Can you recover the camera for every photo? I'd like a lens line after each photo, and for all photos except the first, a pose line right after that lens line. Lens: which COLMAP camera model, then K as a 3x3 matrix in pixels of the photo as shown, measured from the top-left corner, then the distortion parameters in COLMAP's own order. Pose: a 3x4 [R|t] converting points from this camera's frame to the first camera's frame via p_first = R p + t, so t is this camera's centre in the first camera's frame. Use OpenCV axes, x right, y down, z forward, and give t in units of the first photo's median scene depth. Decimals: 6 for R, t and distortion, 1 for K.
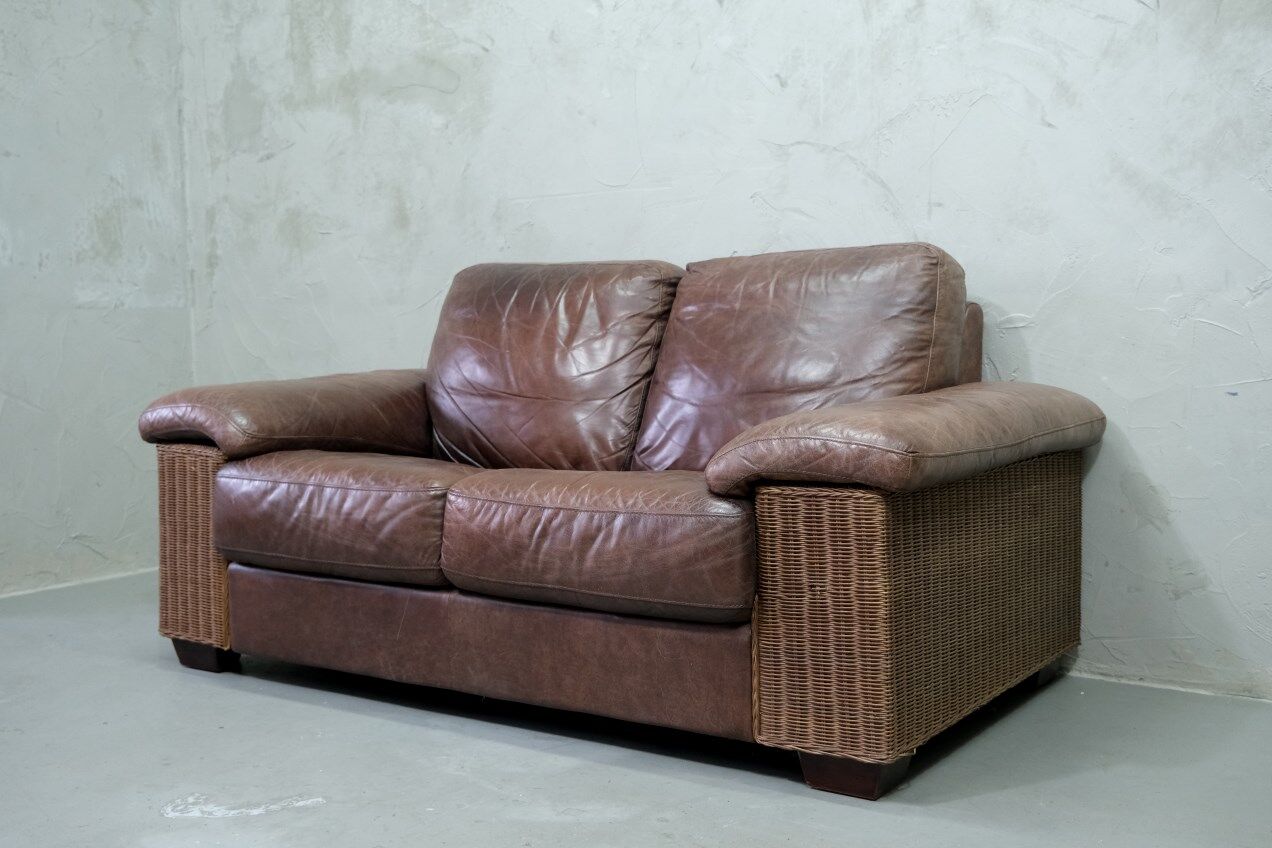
lens RADIAL K [[1400.8, 0, 647.3], [0, 1400.8, 410.0], [0, 0, 1]] dist [0.025981, 0.000000]
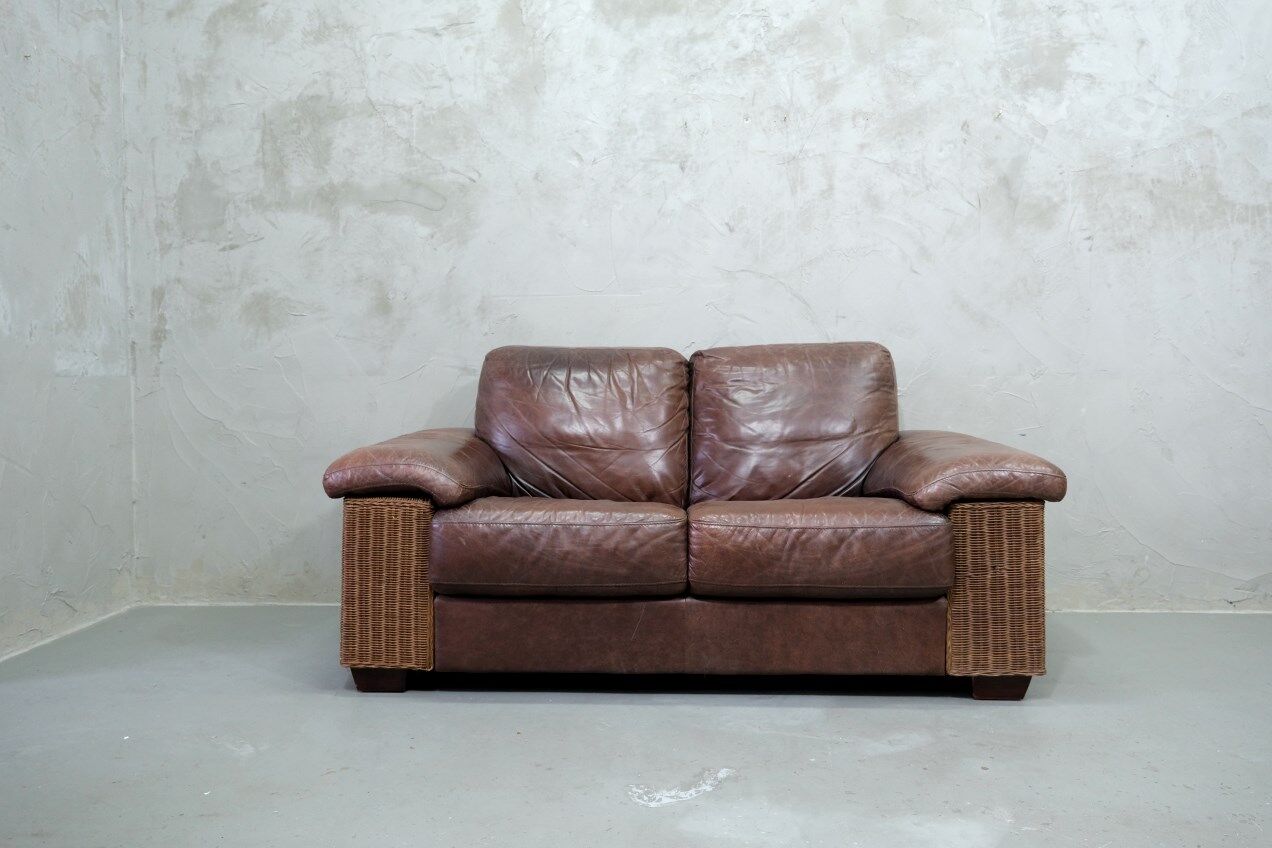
lens RADIAL K [[969.6, 0, 634.2], [0, 969.6, 413.9], [0, 0, 1]] dist [0.015624, -0.012477]
pose [[0.859306, -0.009476, 0.511373, -0.526035], [0.026837, 0.999286, -0.026578, -0.016485], [-0.510757, 0.036562, 0.858948, 0.192764]]
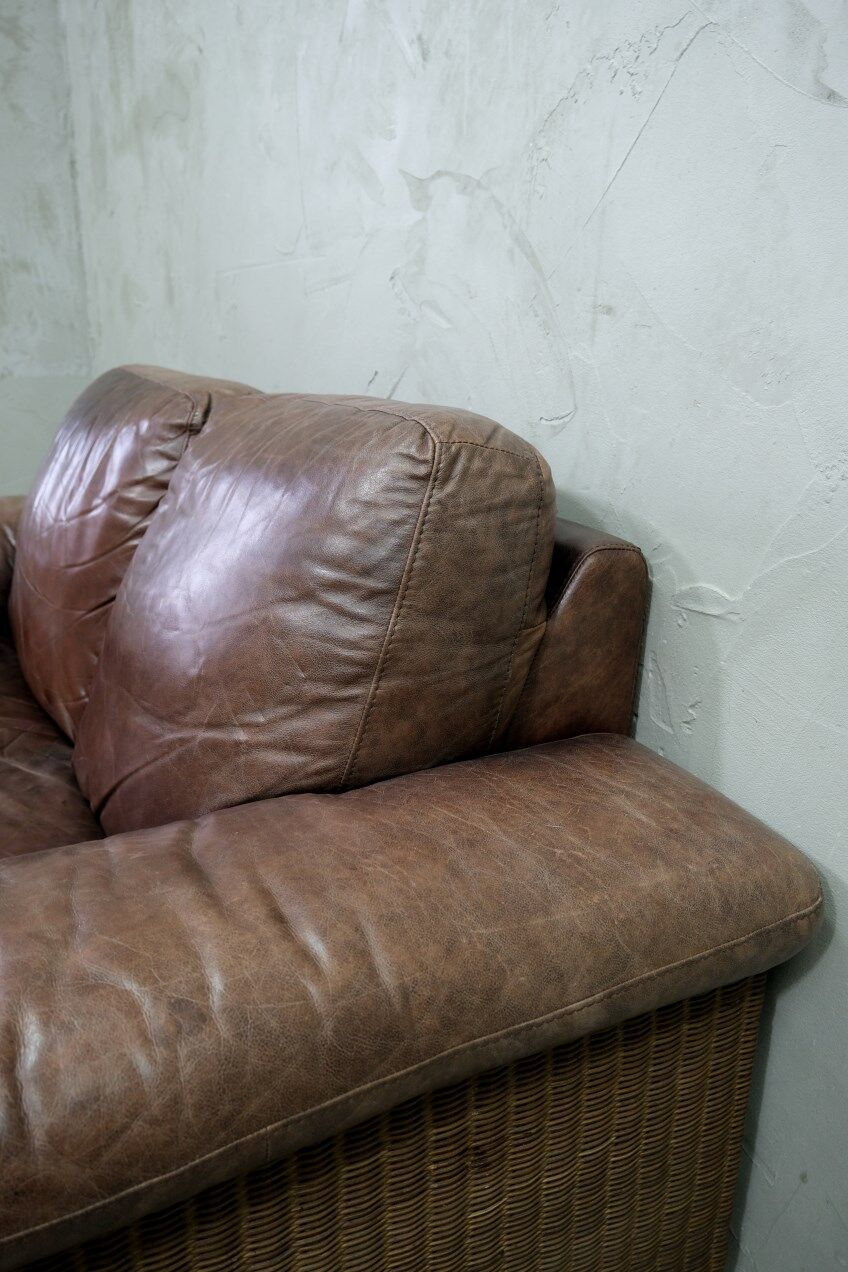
lens RADIAL K [[969.6, 0, 443.9], [0, 969.6, 632.8], [0, 0, 1]] dist [0.015624, -0.012477]
pose [[0.893149, 0.162116, -0.419527, 0.300579], [-0.058403, 0.966686, 0.249215, -0.116810], [0.445953, -0.198085, 0.872862, 0.659076]]
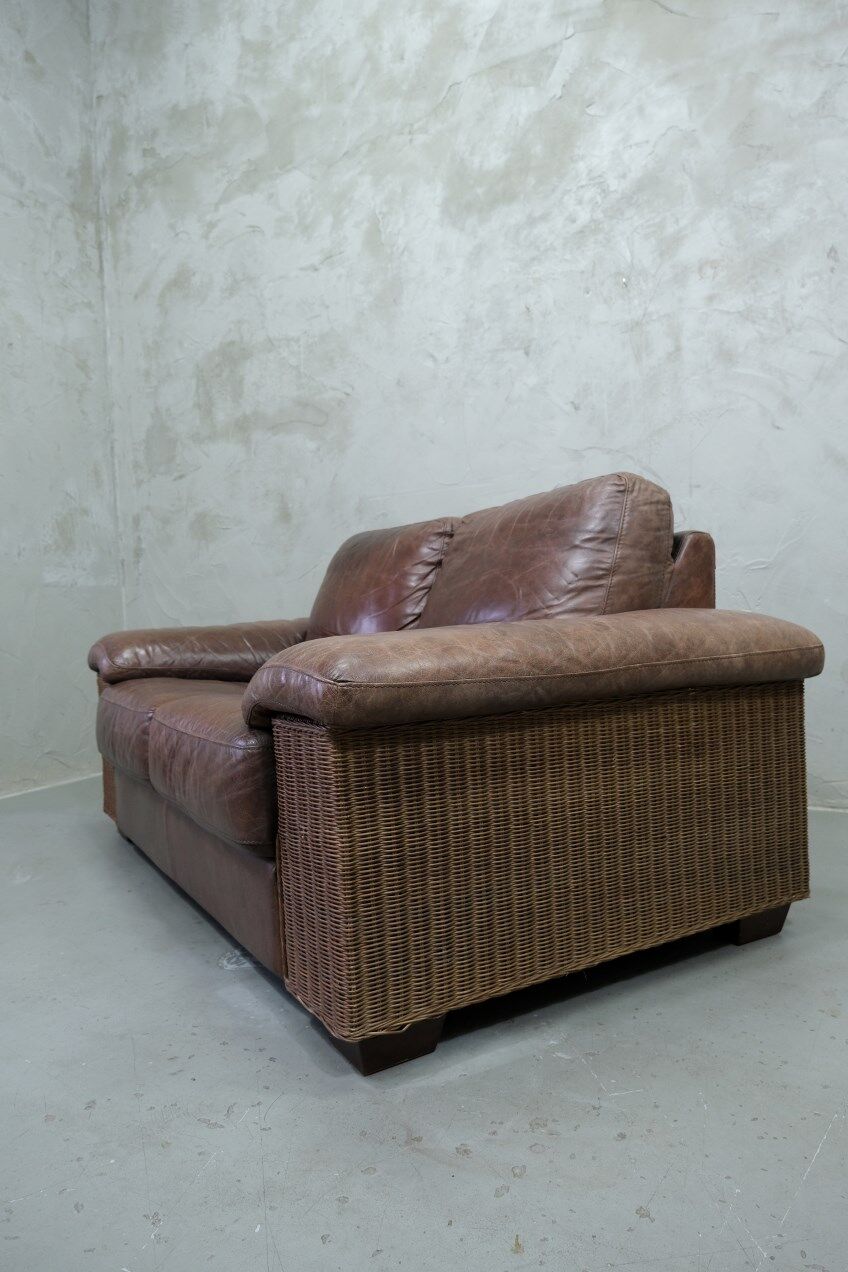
lens RADIAL K [[847.7, 0, 430.9], [0, 847.7, 631.7], [0, 0, 1]] dist [-0.011063, 0.028593]
pose [[0.992527, -0.034281, 0.117114, -0.165318], [0.039048, 0.998489, -0.038655, 0.024819], [-0.115612, 0.042939, 0.992366, 0.170689]]
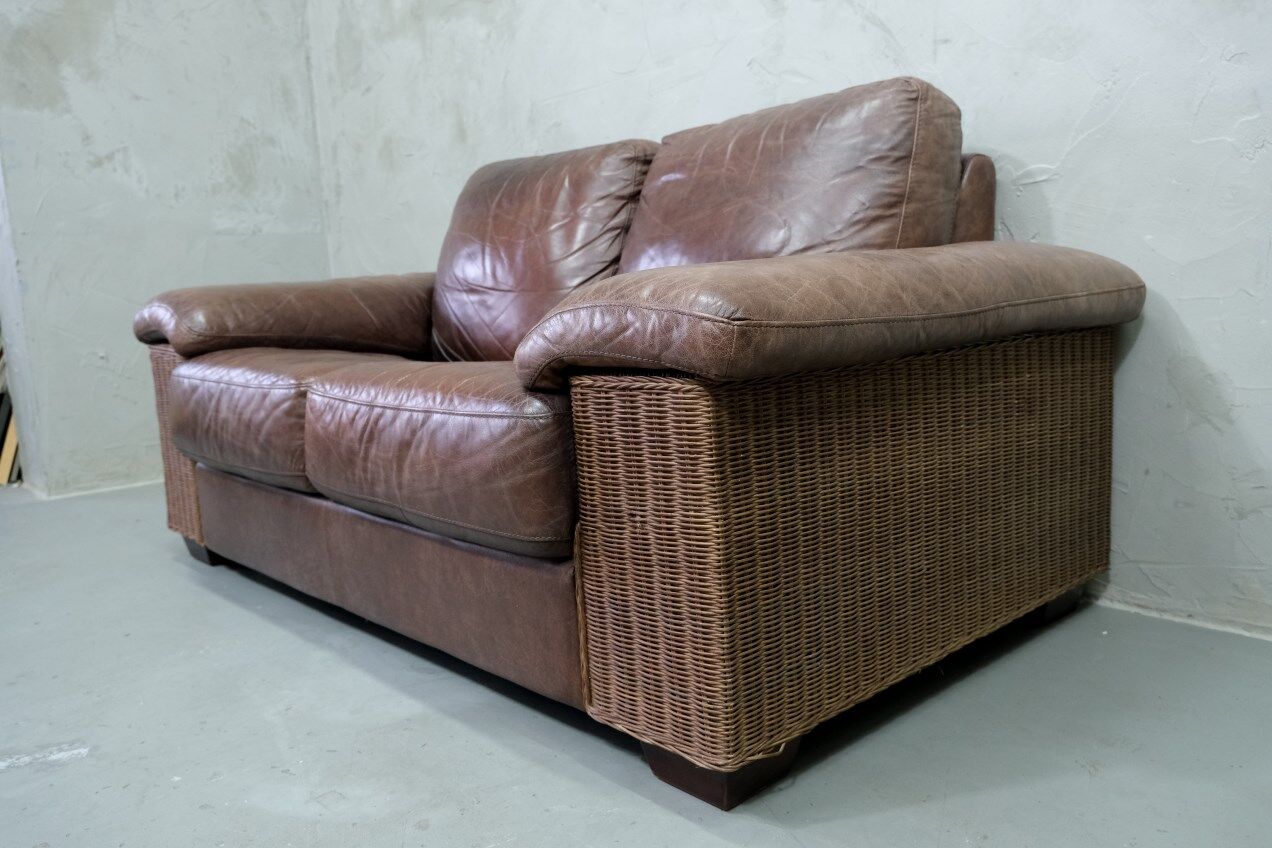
lens RADIAL K [[969.6, 0, 661.6], [0, 969.6, 435.9], [0, 0, 1]] dist [0.015624, -0.012477]
pose [[0.976626, 0.002645, -0.214931, 0.163185], [0.019356, 0.994780, 0.100194, 0.025400], [0.214074, -0.102012, 0.971476, 0.365748]]
